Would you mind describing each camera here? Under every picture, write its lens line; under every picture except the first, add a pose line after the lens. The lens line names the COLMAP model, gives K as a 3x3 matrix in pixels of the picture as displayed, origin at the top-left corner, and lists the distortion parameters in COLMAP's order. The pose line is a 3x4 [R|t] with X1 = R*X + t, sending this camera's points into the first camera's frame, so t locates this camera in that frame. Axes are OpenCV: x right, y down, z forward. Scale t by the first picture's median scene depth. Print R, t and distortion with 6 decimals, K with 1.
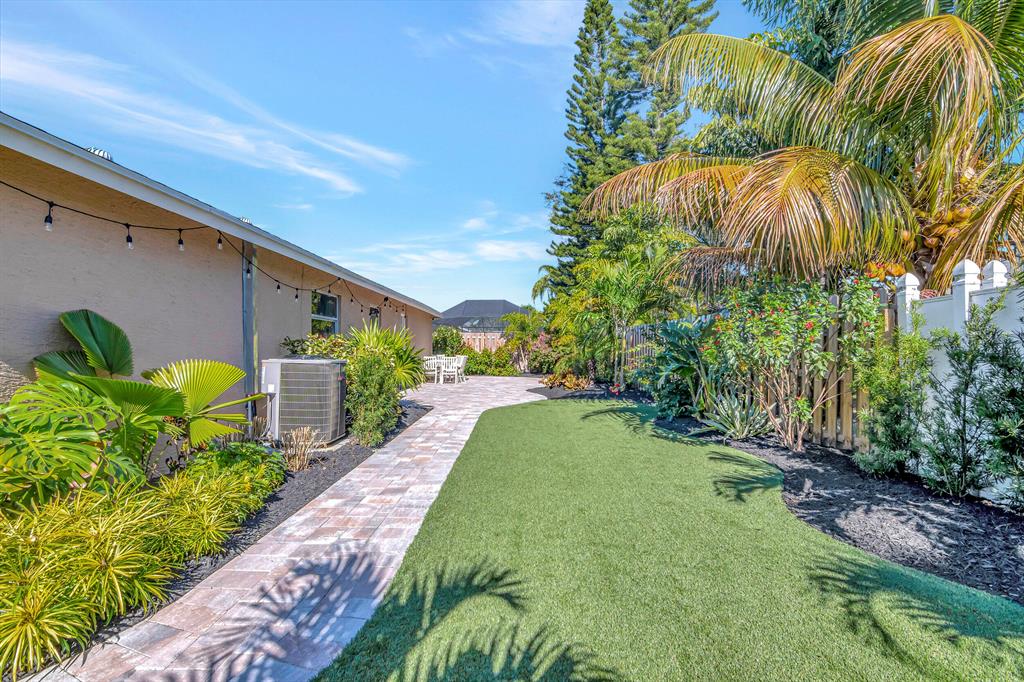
lens RADIAL K [[497.4, 0, 515.1], [0, 497.4, 345.4], [0, 0, 1]] dist [0.000072, 0.002251]
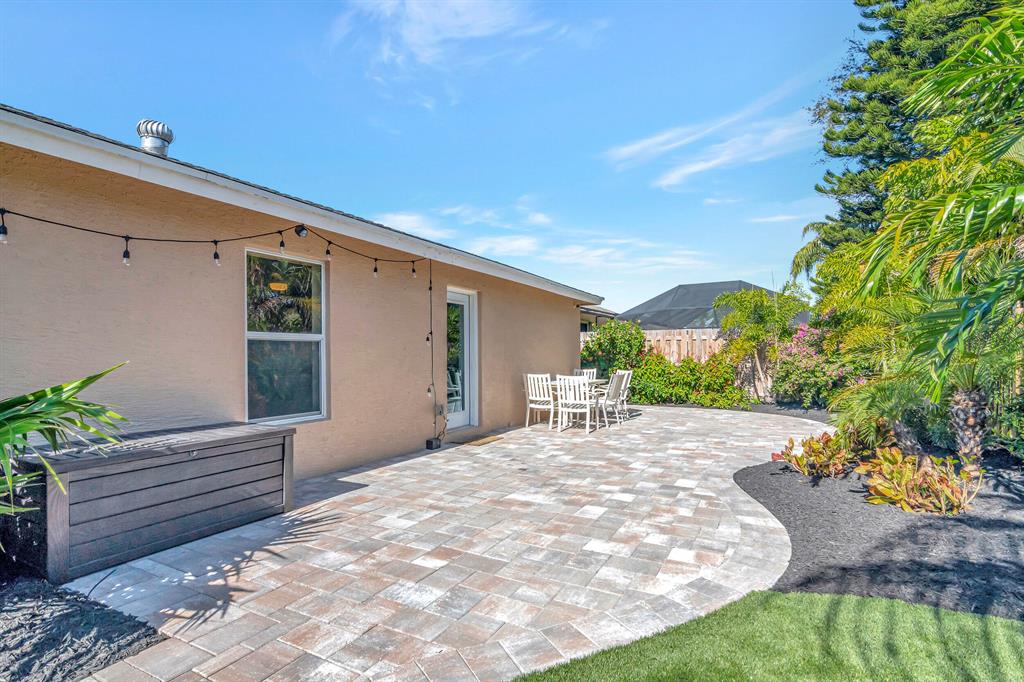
lens RADIAL K [[509.3, 0, 511.7], [0, 509.3, 354.4], [0, 0, 1]] dist [-0.004761, -0.000473]
pose [[0.882239, -0.008302, -0.470729, 0.036078], [0.008591, 0.999962, -0.001534, 0.002279], [0.470723, -0.002690, 0.882277, 0.400997]]
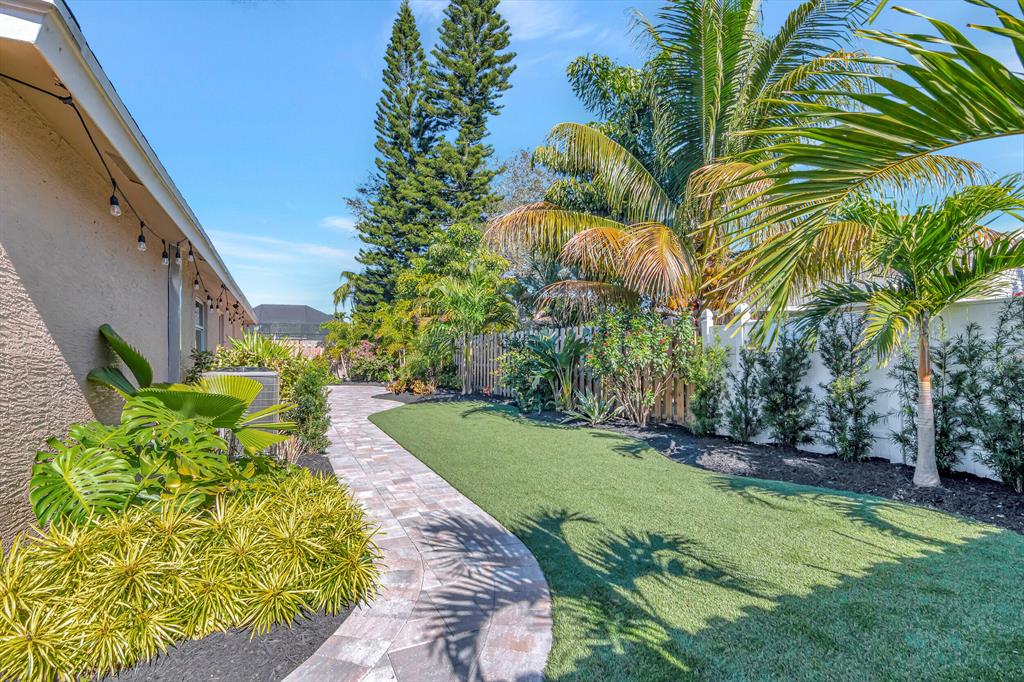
lens RADIAL K [[497.4, 0, 513.4], [0, 497.4, 344.6], [0, 0, 1]] dist [0.000072, 0.002251]
pose [[0.900080, 0.000156, 0.435726, -0.110087], [0.006156, 0.999896, -0.013075, -0.003000], [-0.435682, 0.014451, 0.899985, -0.039210]]
